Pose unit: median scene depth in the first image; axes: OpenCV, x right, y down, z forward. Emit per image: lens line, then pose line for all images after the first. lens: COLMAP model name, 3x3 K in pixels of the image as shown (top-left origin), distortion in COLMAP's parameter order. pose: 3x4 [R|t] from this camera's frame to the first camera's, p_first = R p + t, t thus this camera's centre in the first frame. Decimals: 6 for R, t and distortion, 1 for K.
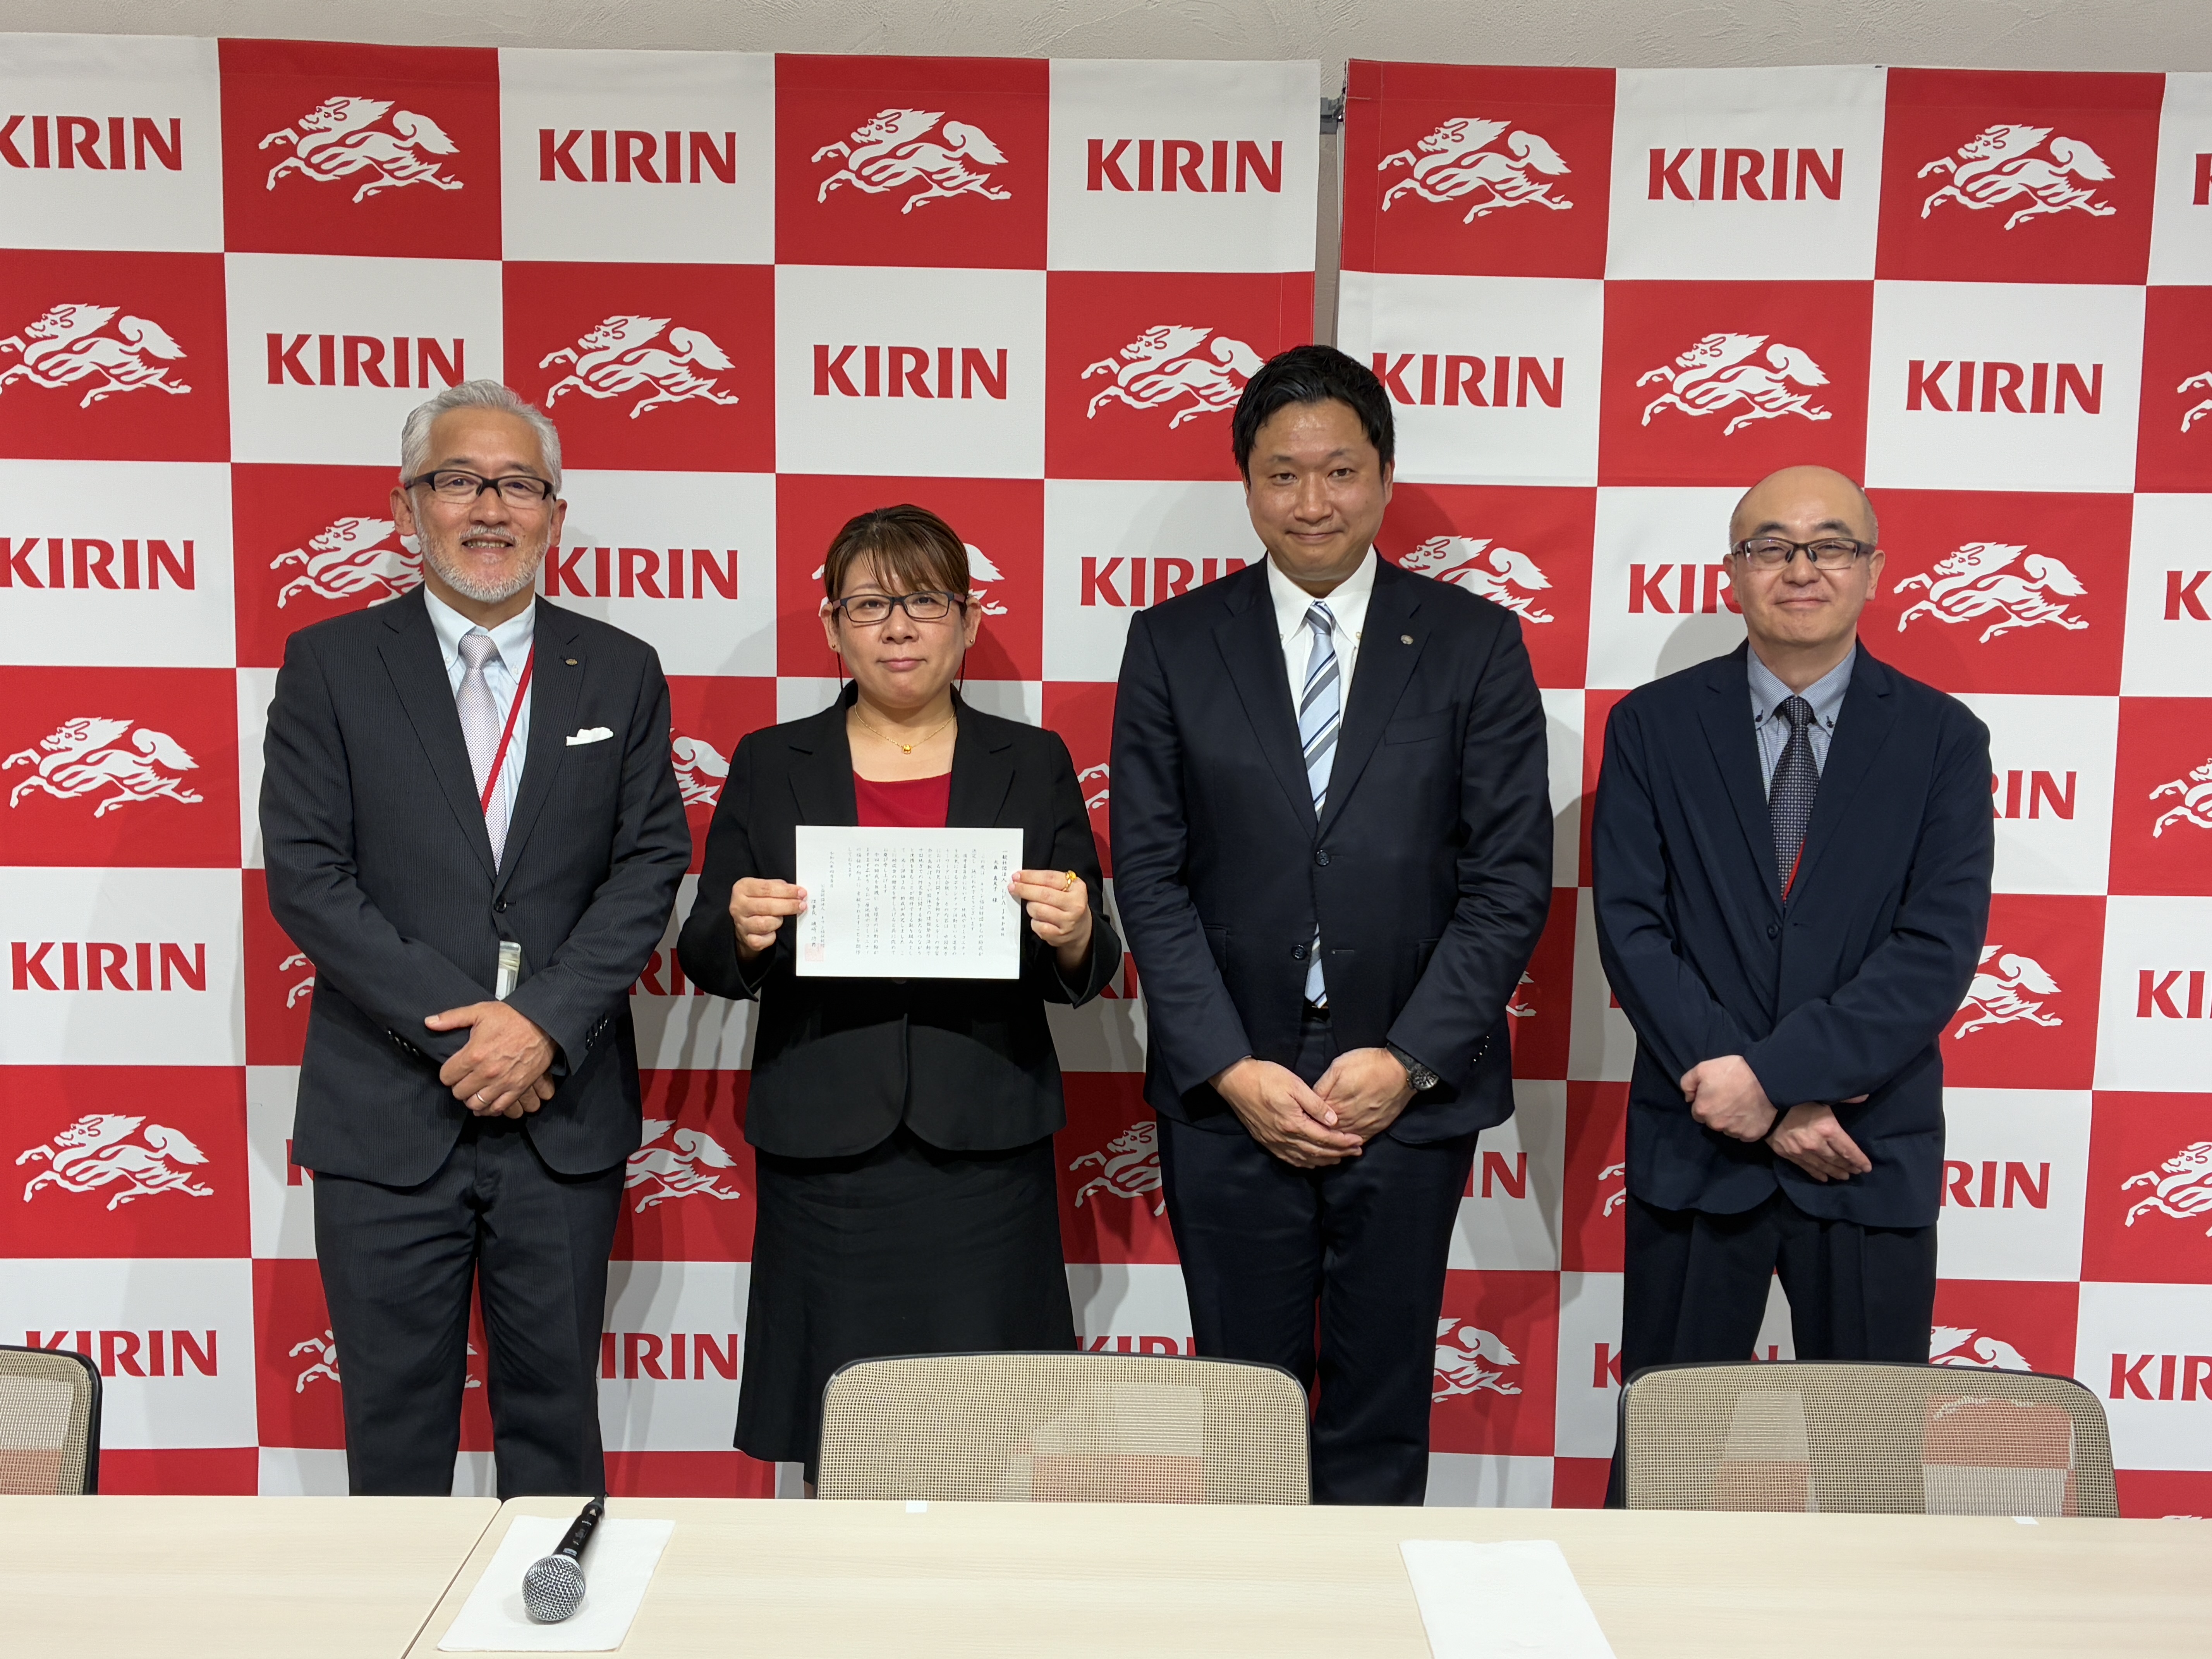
lens RADIAL K [[2142.6, 0, 1110.1], [0, 2142.6, 868.9], [0, 0, 1]] dist [0.032105, 0.000000]
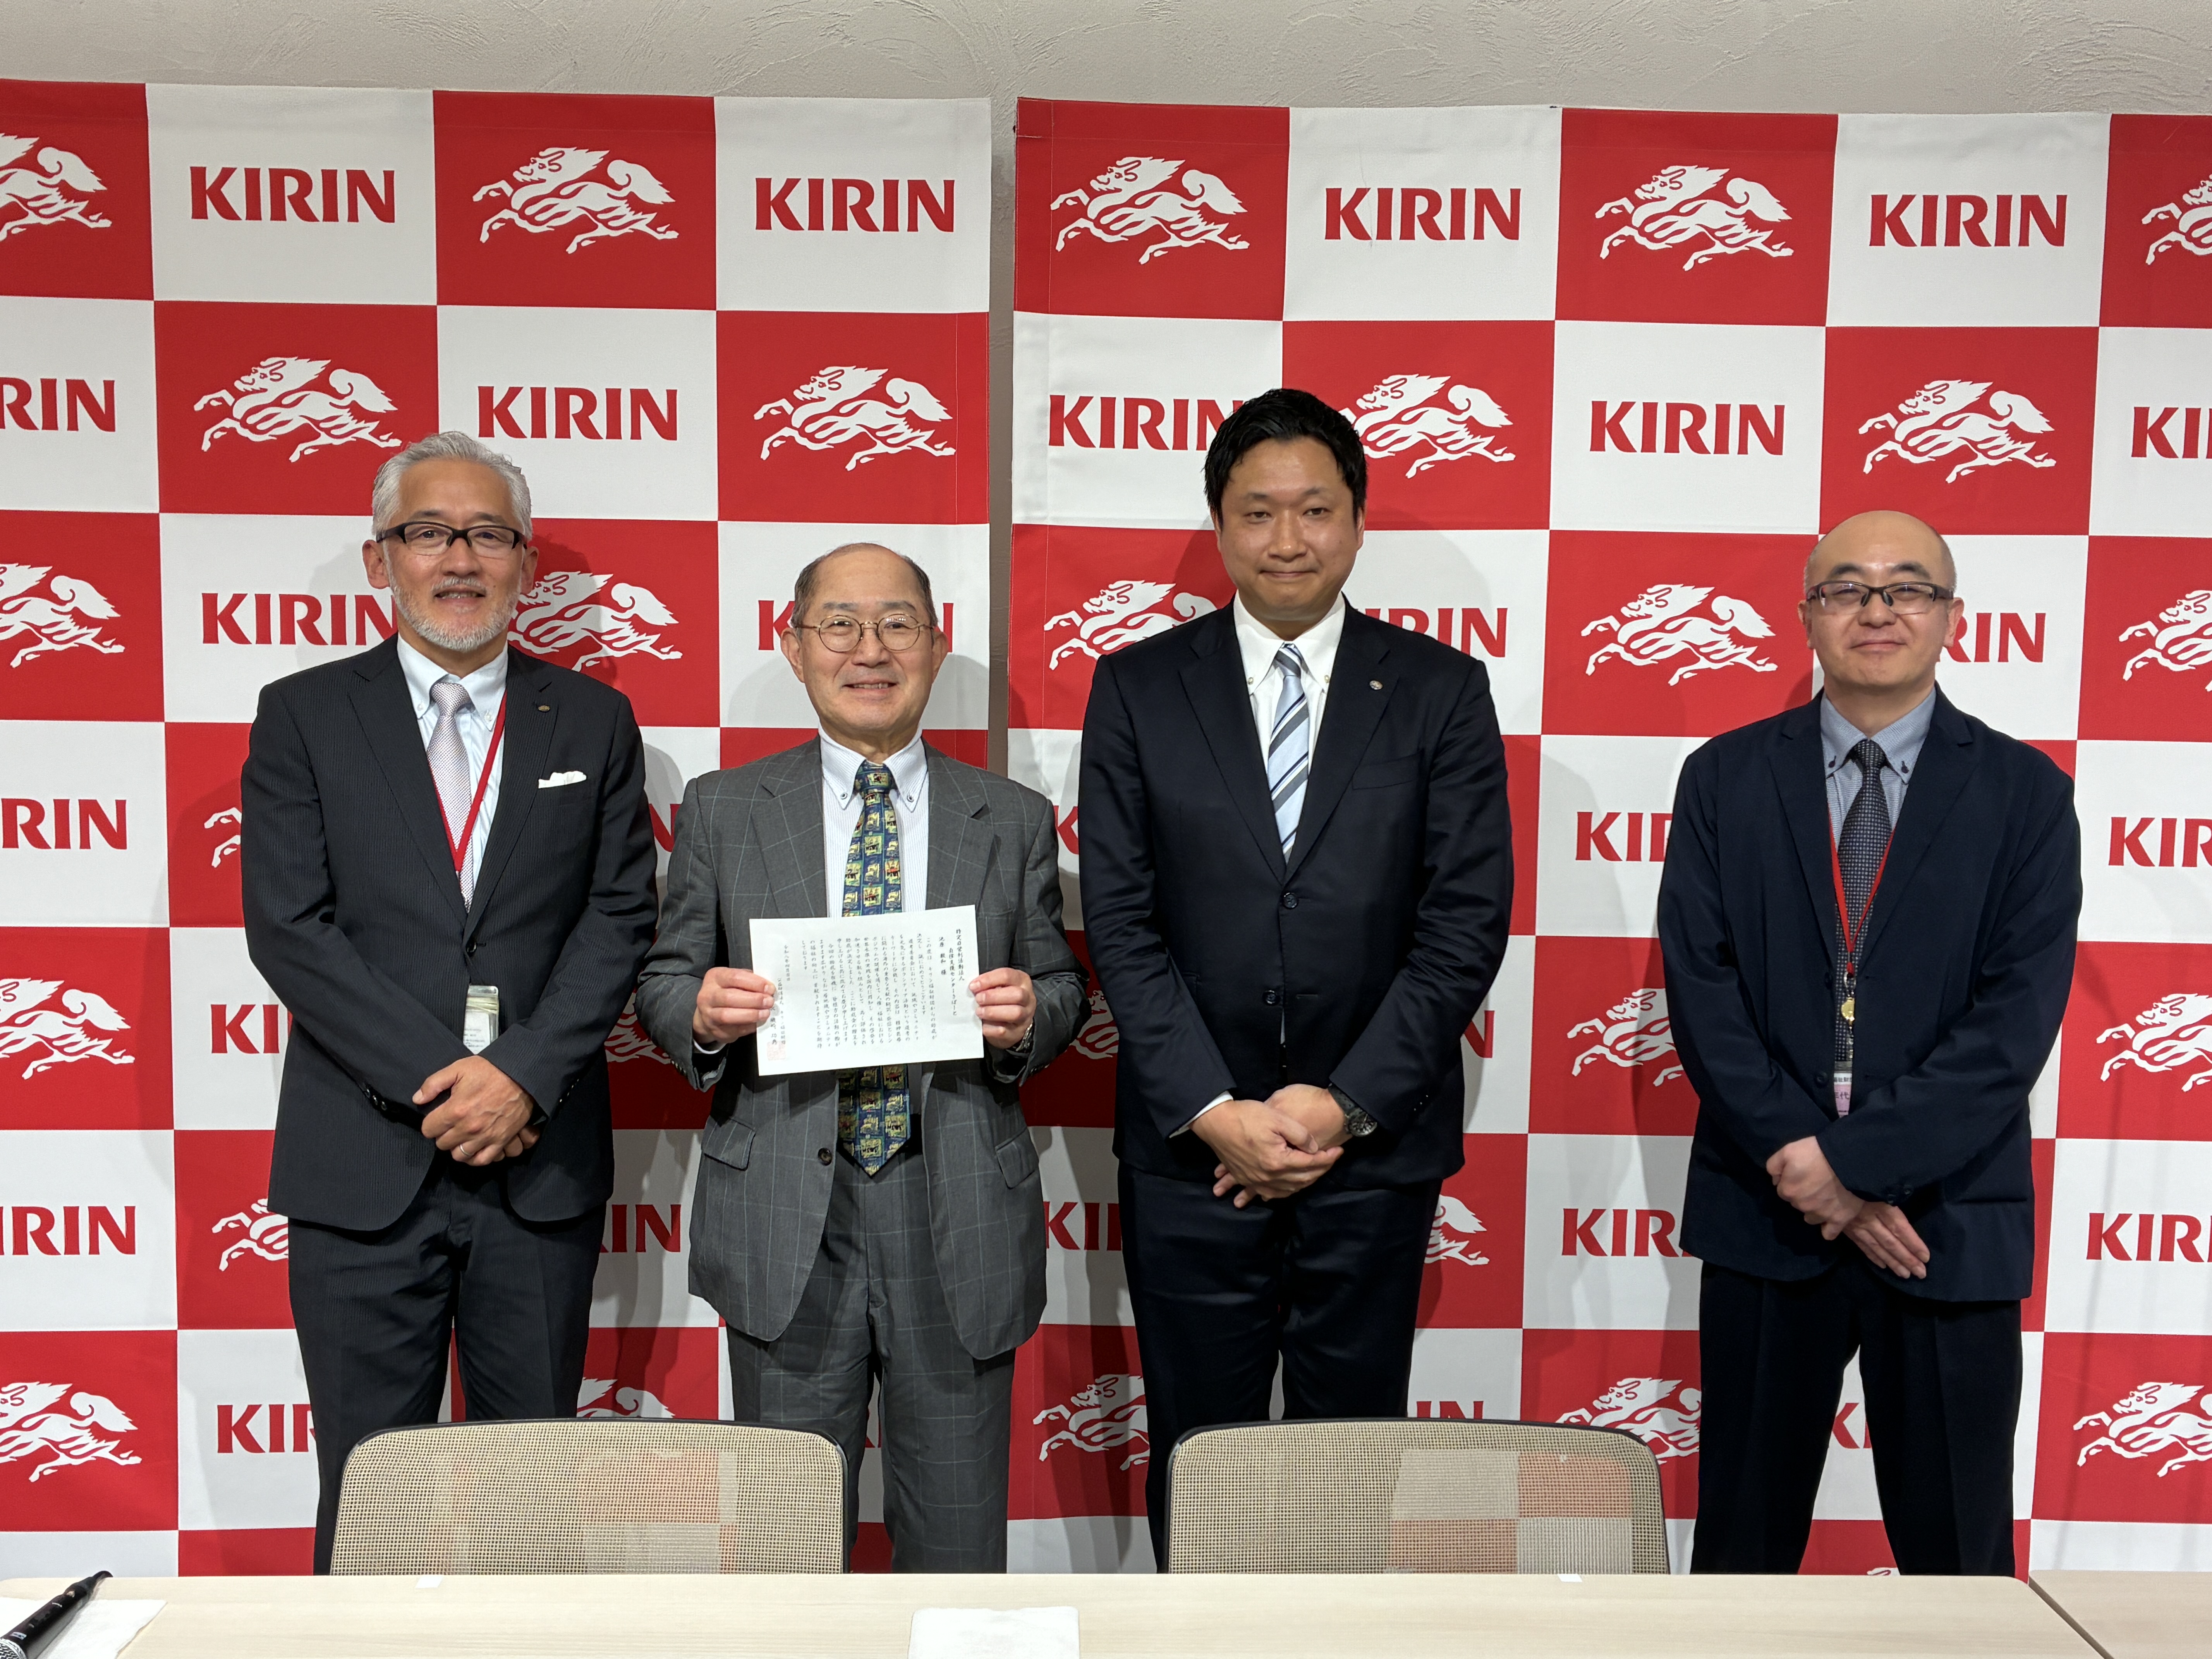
lens RADIAL K [[2225.3, 0, 1205.9], [0, 2225.3, 872.2], [0, 0, 1]] dist [0.033816, 0.000000]
pose [[0.999906, -0.006019, 0.012310, 0.180454], [0.006287, 0.999740, -0.021917, 0.001581], [-0.012175, 0.021992, 0.999684, -0.017094]]
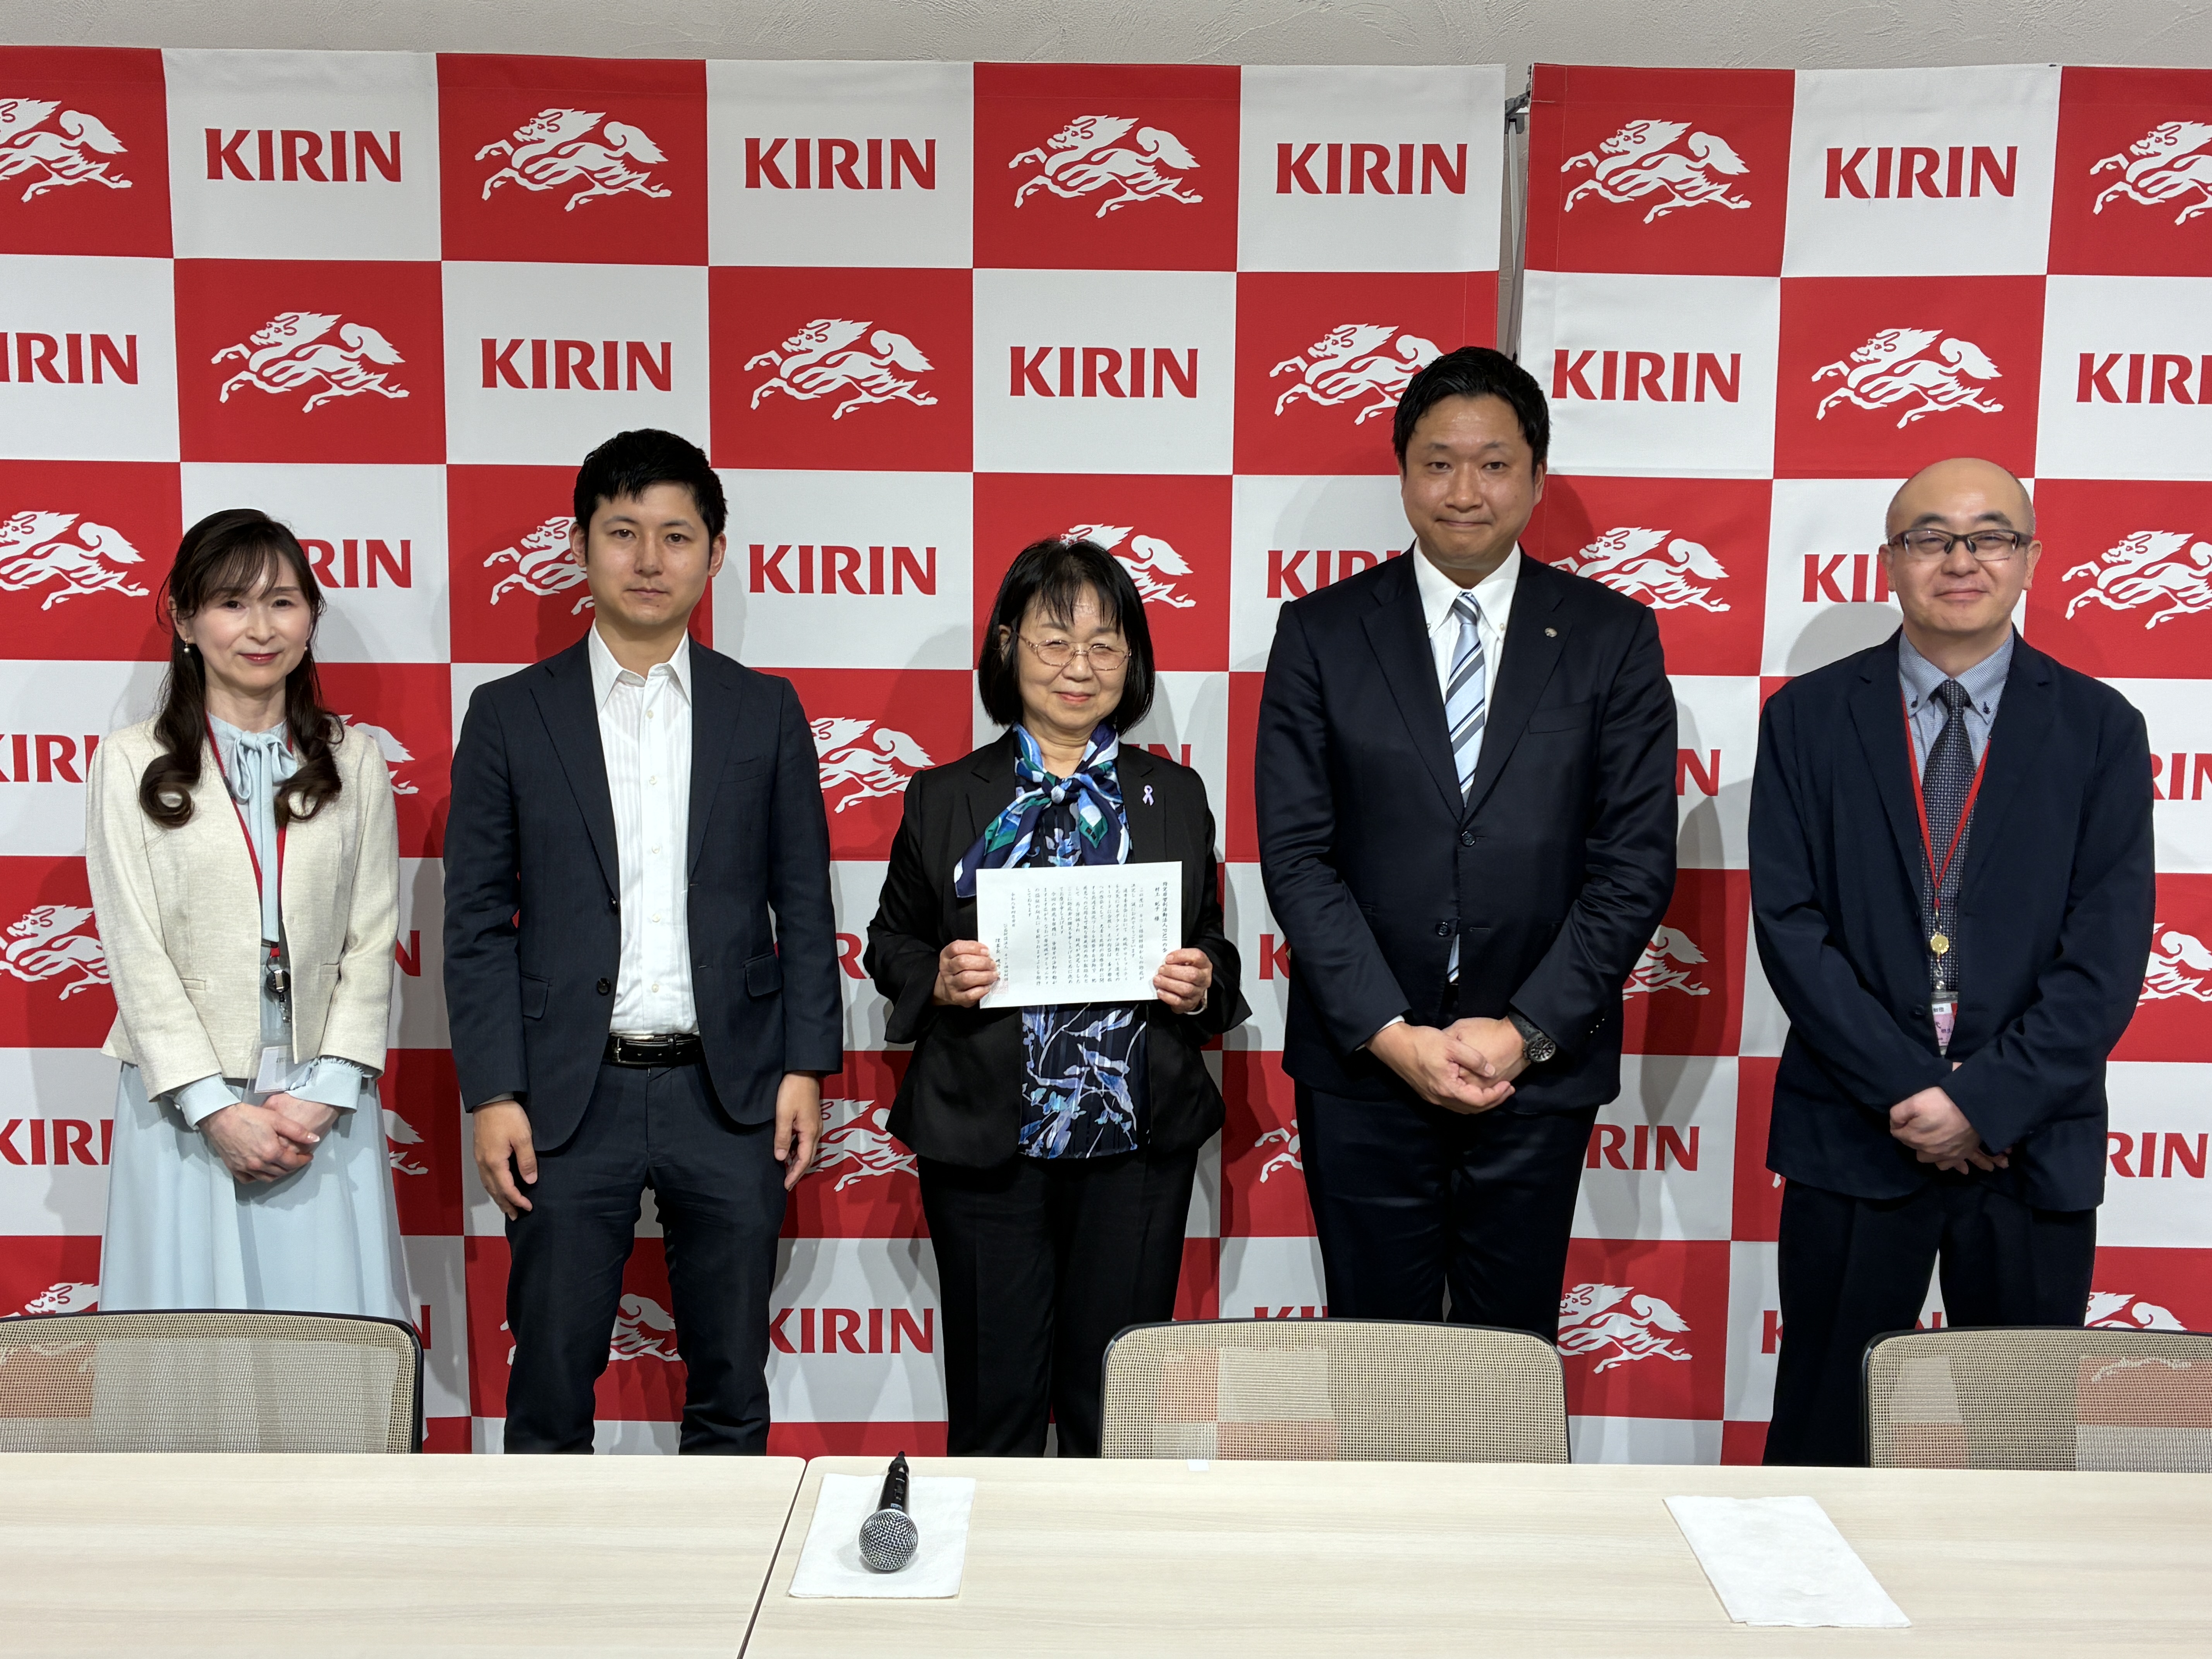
lens RADIAL K [[2142.6, 0, 1025.6], [0, 2142.6, 883.8], [0, 0, 1]] dist [0.032105, 0.000000]
pose [[0.999985, -0.005385, -0.000664, -0.131825], [0.005393, 0.999909, 0.012378, 0.000923], [0.000597, -0.012381, 0.999923, -0.032132]]
